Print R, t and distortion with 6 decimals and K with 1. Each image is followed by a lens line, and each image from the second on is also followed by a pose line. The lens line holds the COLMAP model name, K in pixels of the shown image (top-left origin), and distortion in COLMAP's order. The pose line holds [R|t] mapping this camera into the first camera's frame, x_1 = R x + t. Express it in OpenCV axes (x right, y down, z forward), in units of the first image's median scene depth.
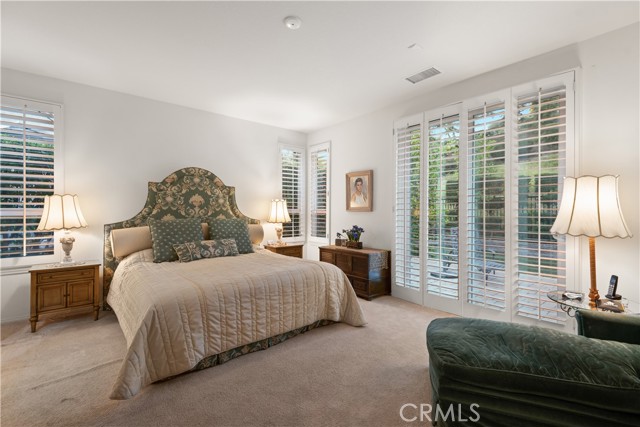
lens RADIAL K [[286.4, 0, 318.9], [0, 286.4, 208.2], [0, 0, 1]] dist [0.023189, -0.009247]
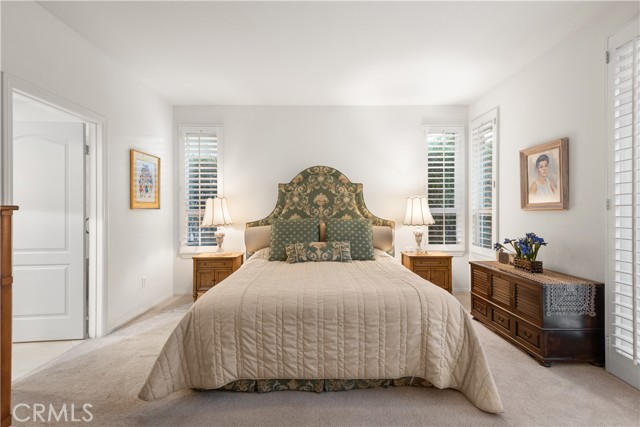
lens RADIAL K [[286.4, 0, 320.0], [0, 286.4, 210.2], [0, 0, 1]] dist [0.023189, -0.009247]
pose [[0.778174, -0.006820, -0.628012, 0.184880], [0.009245, 0.999957, 0.000596, 0.007926], [0.627981, -0.006270, 0.778203, 0.265544]]
